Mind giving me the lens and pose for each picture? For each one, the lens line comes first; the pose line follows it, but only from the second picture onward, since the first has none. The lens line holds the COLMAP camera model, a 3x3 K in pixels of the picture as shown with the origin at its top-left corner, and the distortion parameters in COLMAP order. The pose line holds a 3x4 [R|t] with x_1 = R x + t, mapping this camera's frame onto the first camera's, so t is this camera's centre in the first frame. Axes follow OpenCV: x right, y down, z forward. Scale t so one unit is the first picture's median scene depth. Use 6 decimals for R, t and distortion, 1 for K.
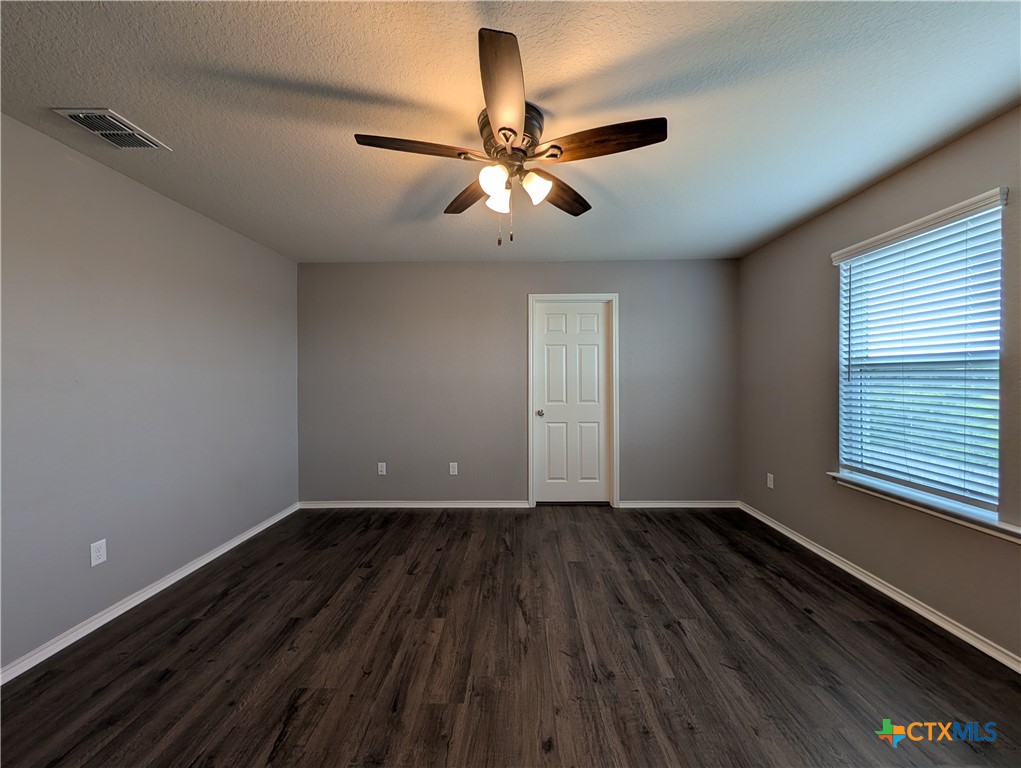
lens RADIAL K [[393.0, 0, 512.4], [0, 393.0, 380.6], [0, 0, 1]] dist [0.000507, 0.000151]
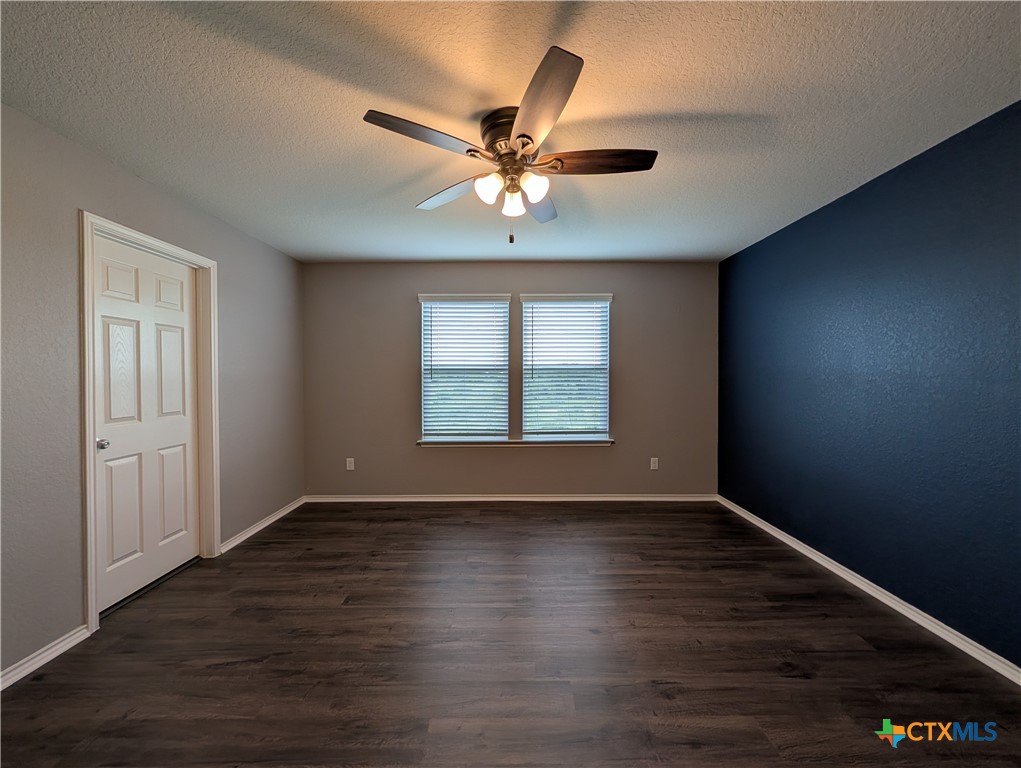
lens RADIAL K [[393.0, 0, 512.4], [0, 393.0, 380.6], [0, 0, 1]] dist [0.000507, 0.000151]
pose [[-0.020941, -0.006317, 0.999761, -0.883460], [0.011325, 0.999914, 0.006556, 0.000288], [-0.999717, 0.011460, -0.020868, 0.875842]]
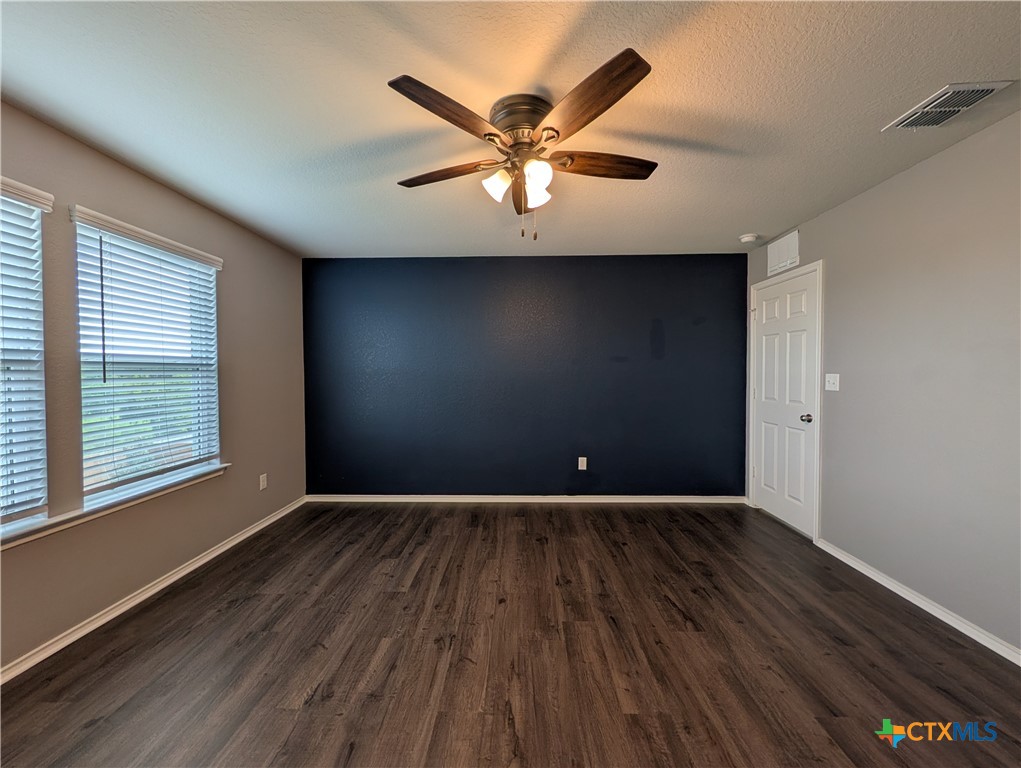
lens RADIAL K [[393.0, 0, 512.4], [0, 393.0, 380.6], [0, 0, 1]] dist [0.000507, 0.000151]
pose [[-0.999948, 0.009203, 0.004322, 0.021663], [0.009331, 0.999486, 0.030662, -0.017946], [-0.004038, 0.030701, -0.999520, 1.716874]]
